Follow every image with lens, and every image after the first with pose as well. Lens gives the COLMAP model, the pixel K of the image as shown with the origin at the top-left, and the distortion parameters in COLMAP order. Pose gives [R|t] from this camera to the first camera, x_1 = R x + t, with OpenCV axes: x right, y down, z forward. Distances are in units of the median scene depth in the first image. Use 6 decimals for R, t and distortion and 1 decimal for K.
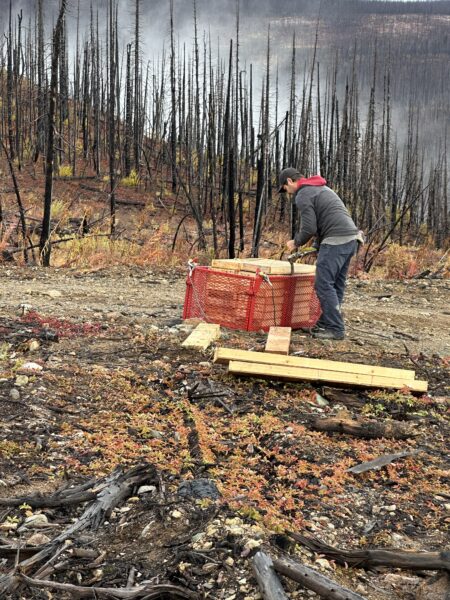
lens RADIAL K [[1534.8, 0, 193.7], [0, 1534.8, 295.6], [0, 0, 1]] dist [0.185555, 0.000000]
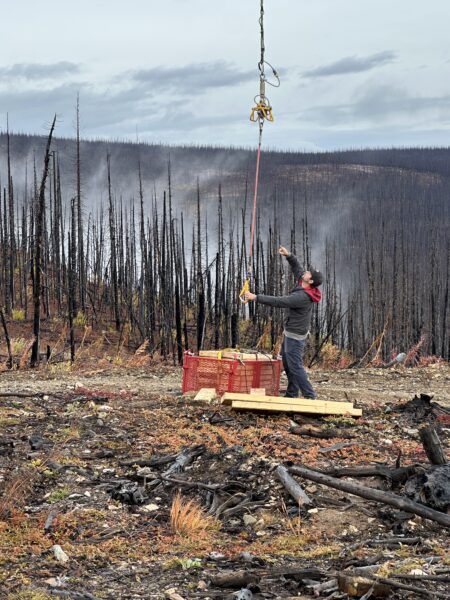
lens RADIAL K [[1458.4, 0, 226.0], [0, 1458.4, 300.1], [0, 0, 1]] dist [-0.024705, 0.000000]
pose [[0.996749, -0.041140, 0.069275, -0.068396], [0.047170, 0.995022, -0.087786, 0.060361], [-0.065319, 0.090769, 0.993728, -0.382830]]
